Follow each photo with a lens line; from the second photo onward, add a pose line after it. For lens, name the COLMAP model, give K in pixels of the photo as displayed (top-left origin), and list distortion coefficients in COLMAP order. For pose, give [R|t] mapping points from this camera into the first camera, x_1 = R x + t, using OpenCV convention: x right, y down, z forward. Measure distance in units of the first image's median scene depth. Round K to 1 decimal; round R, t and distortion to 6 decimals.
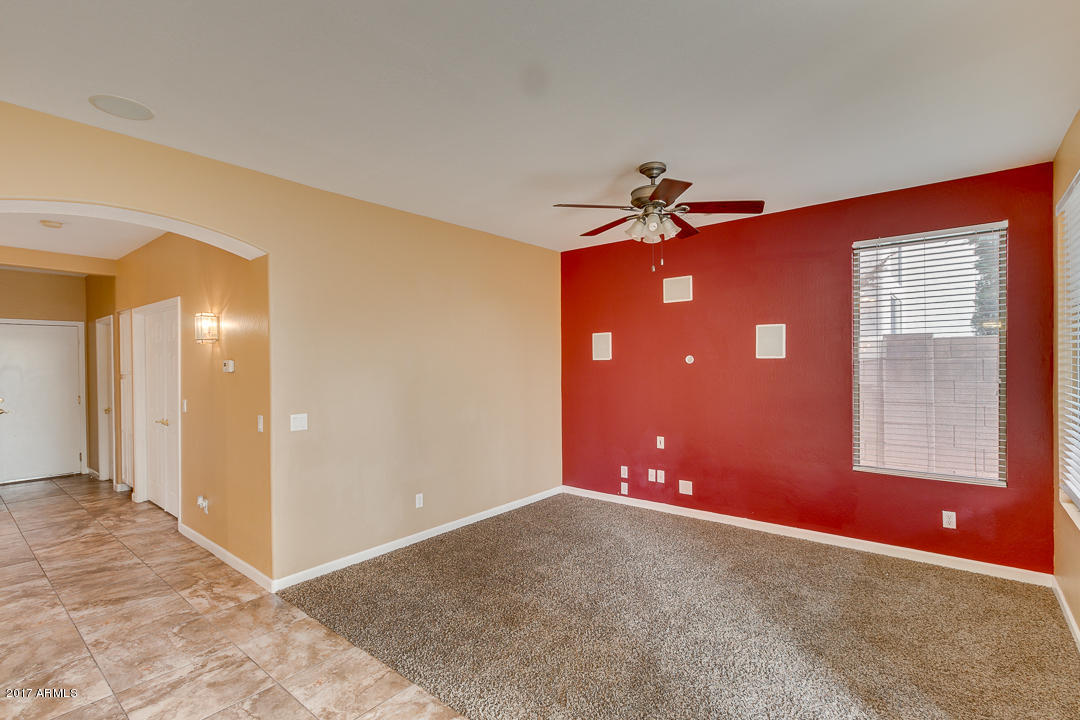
lens RADIAL K [[503.6, 0, 540.3], [0, 503.6, 365.3], [0, 0, 1]] dist [0.001765, 0.000293]
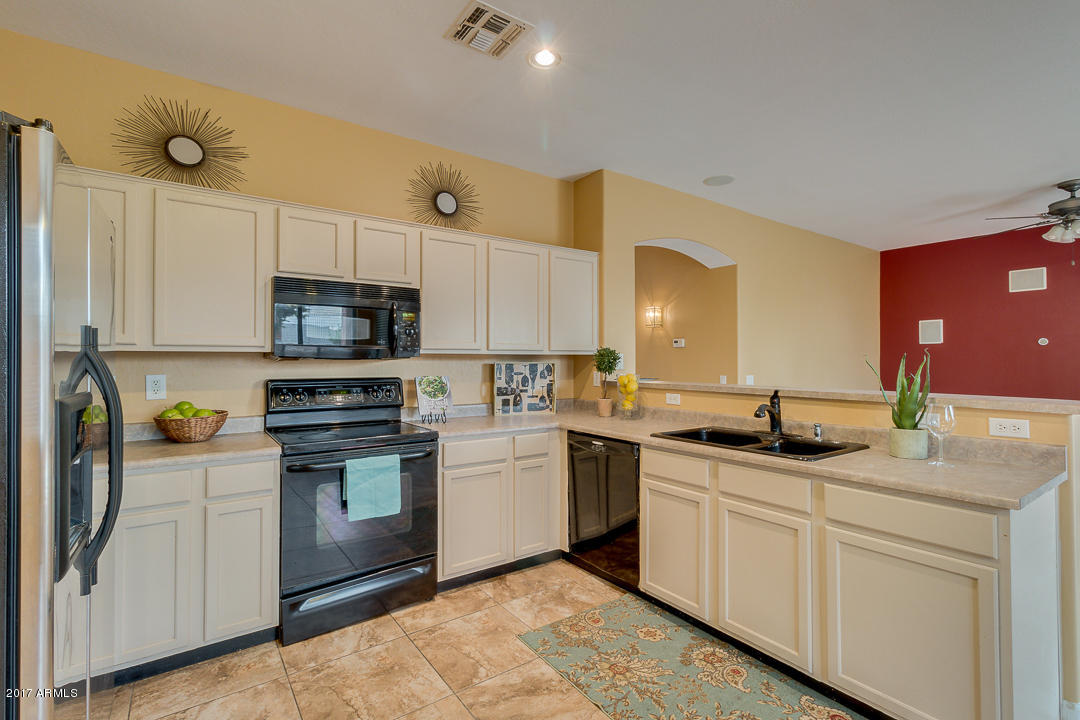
lens RADIAL K [[497.5, 0, 536.3], [0, 497.5, 354.6], [0, 0, 1]] dist [0.000334, 0.000053]
pose [[0.964640, 0.008393, -0.263436, -0.780974], [-0.012621, 0.999817, -0.014359, 0.075222], [0.263267, 0.017176, 0.964570, -0.582659]]
